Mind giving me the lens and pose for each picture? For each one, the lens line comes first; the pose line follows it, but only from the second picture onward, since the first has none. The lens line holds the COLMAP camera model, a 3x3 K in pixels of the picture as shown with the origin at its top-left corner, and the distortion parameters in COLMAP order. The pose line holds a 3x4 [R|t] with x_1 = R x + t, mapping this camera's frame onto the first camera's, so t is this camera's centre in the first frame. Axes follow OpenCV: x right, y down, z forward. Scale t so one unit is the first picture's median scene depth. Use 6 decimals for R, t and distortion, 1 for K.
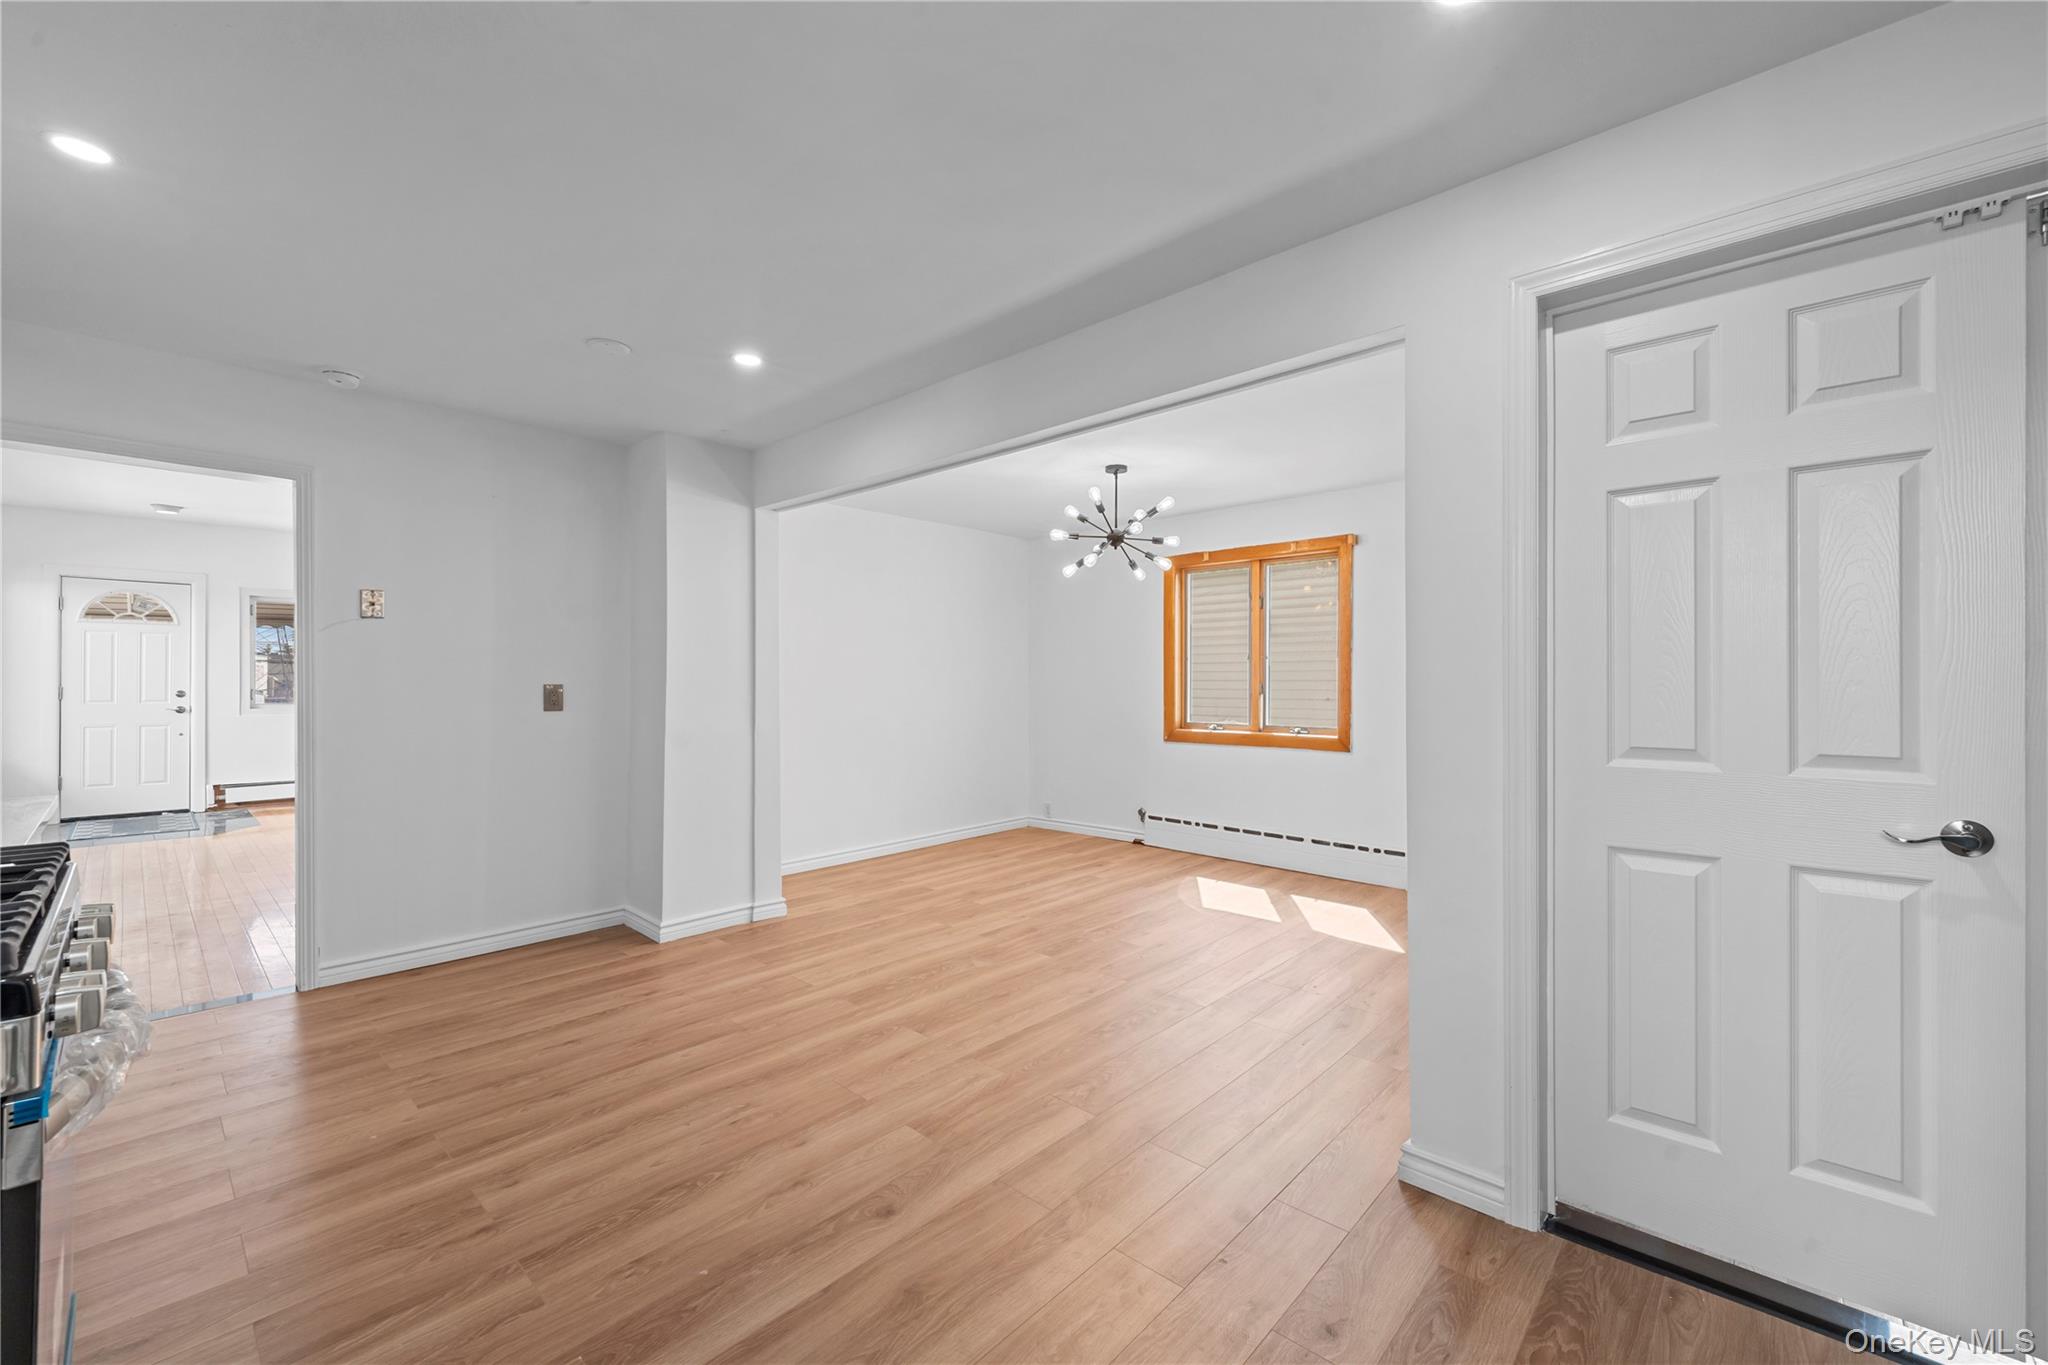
lens RADIAL K [[828.2, 0, 1024.0], [0, 828.2, 682.5], [0, 0, 1]] dist [-0.000164, -0.000168]
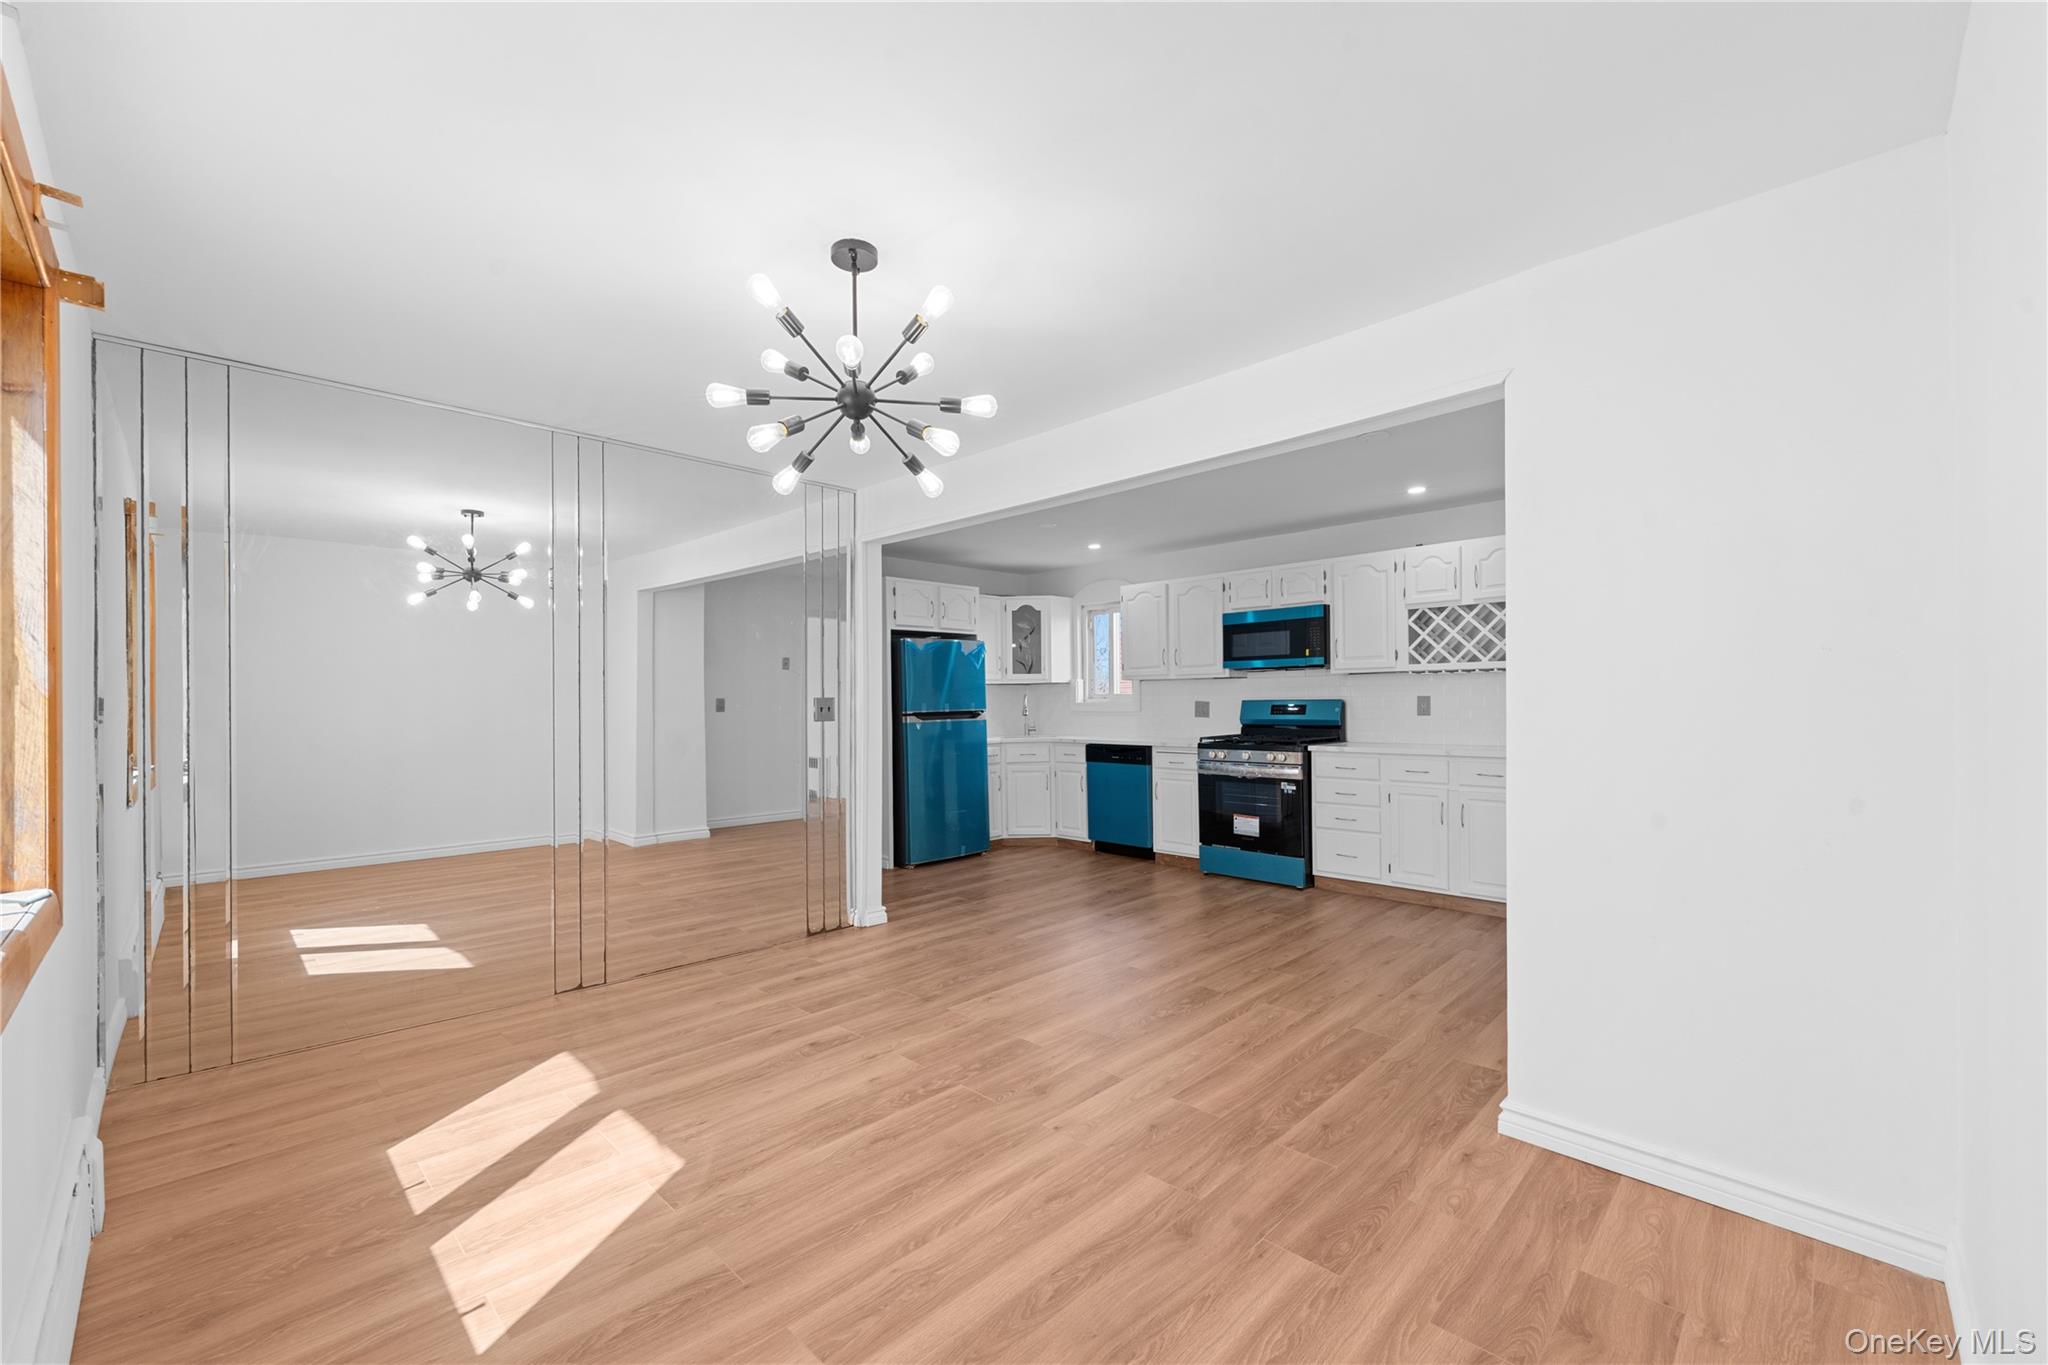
lens RADIAL K [[829.9, 0, 1026.4], [0, 829.9, 692.2], [0, 0, 1]] dist [-0.000748, -0.000480]
pose [[-0.999577, 0.009347, 0.027557, 0.001634], [0.009115, 0.999922, -0.008535, -0.002397], [-0.027635, -0.008280, -0.999584, 1.880719]]
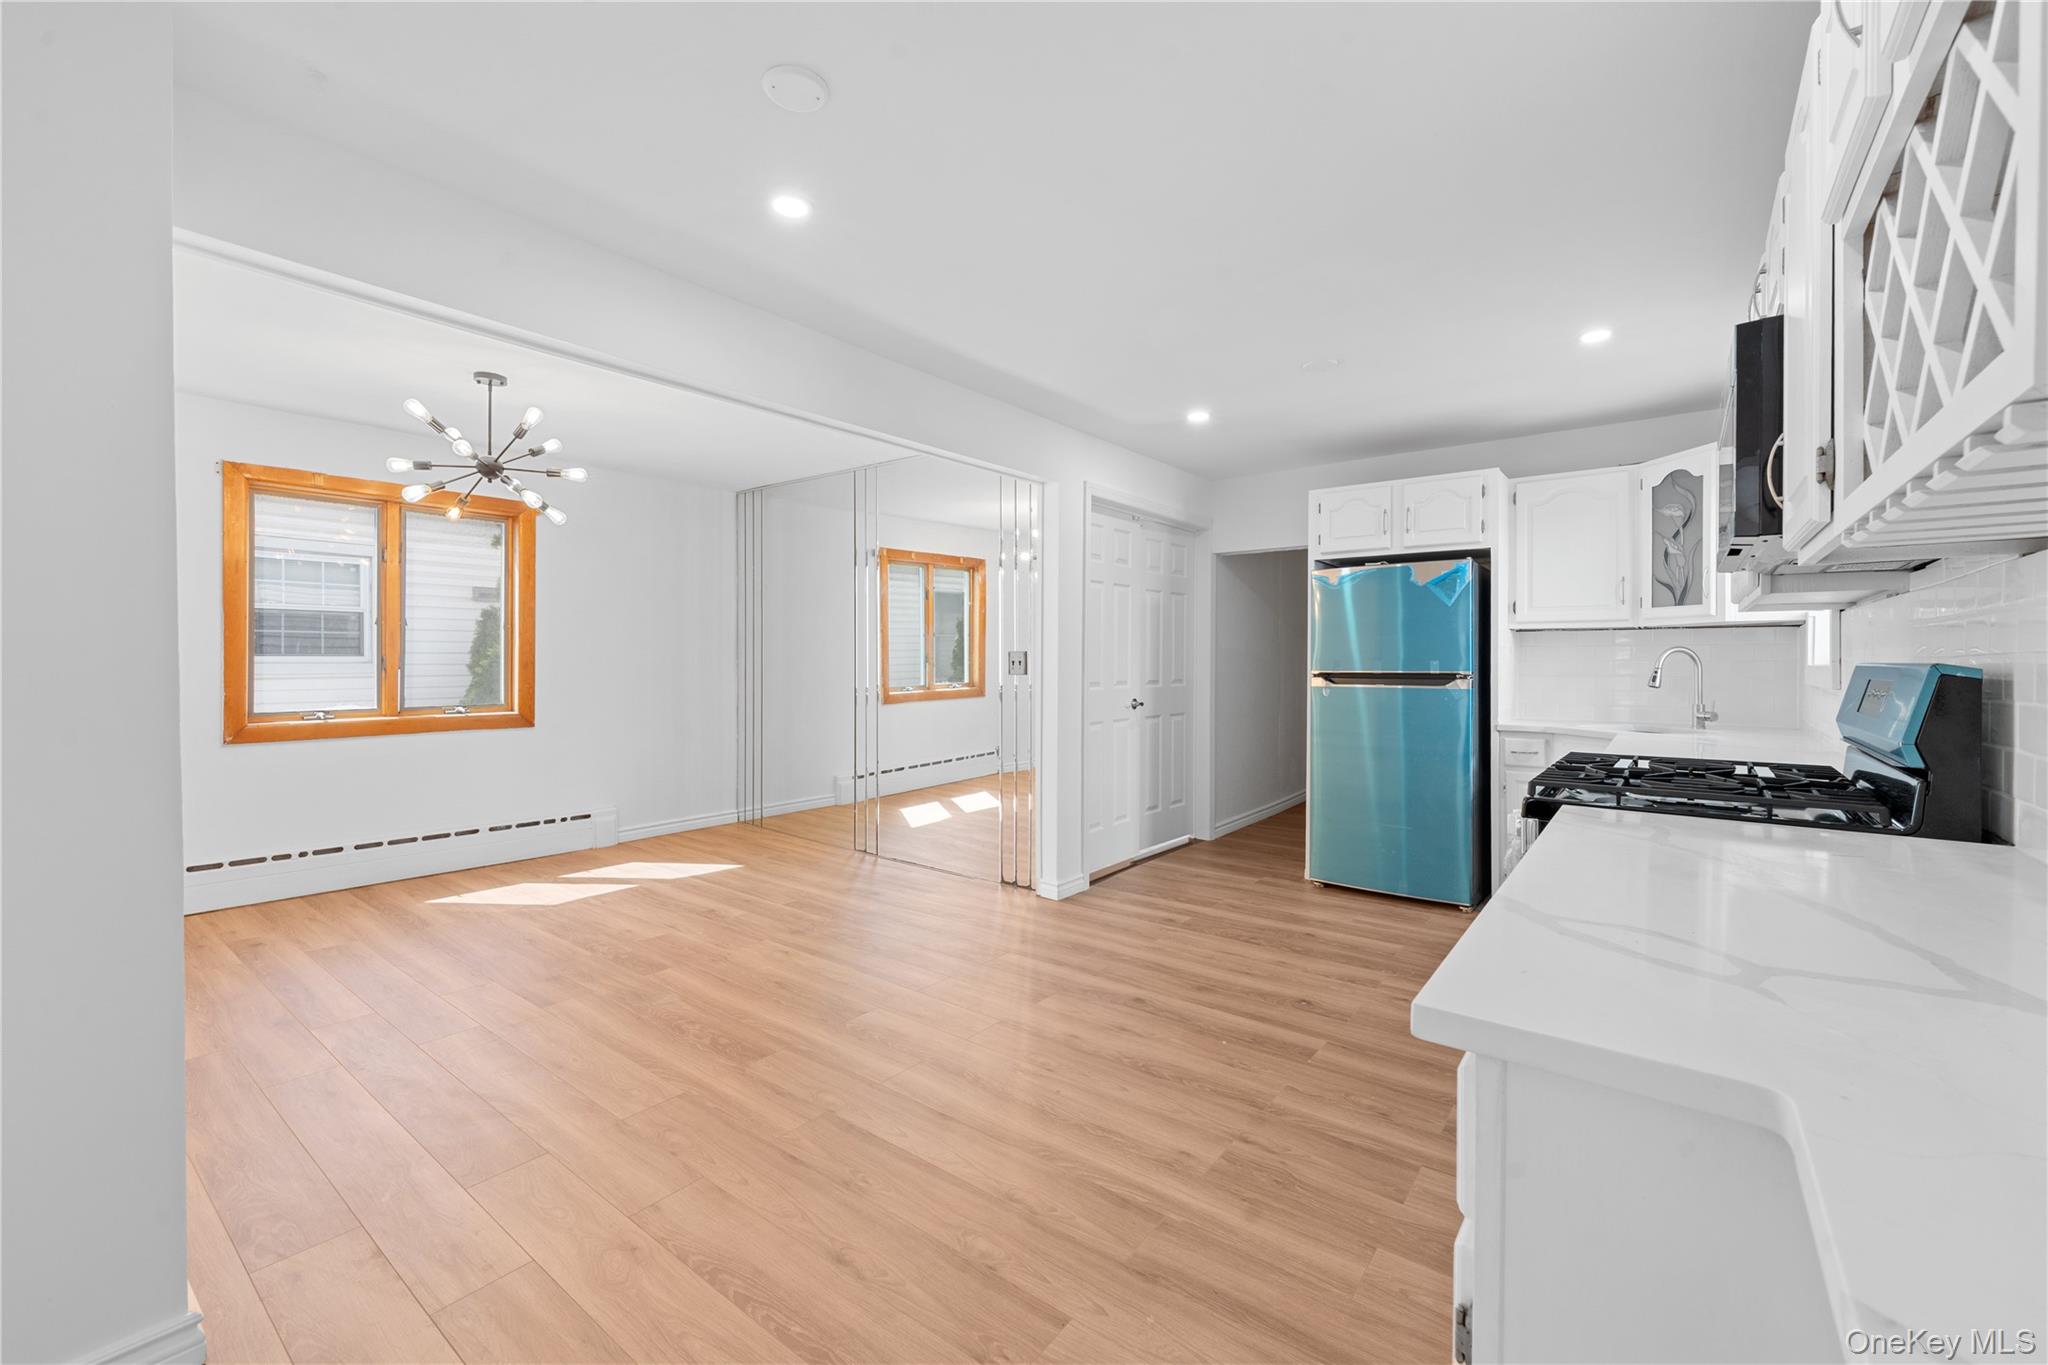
lens RADIAL K [[834.1, 0, 1030.1], [0, 834.1, 660.1], [0, 0, 1]] dist [0.002461, 0.000069]
pose [[-0.092884, -0.003237, 0.995672, -0.913077], [-0.002908, 0.999991, 0.002980, 0.001521], [-0.995673, -0.002619, -0.092892, 0.727689]]
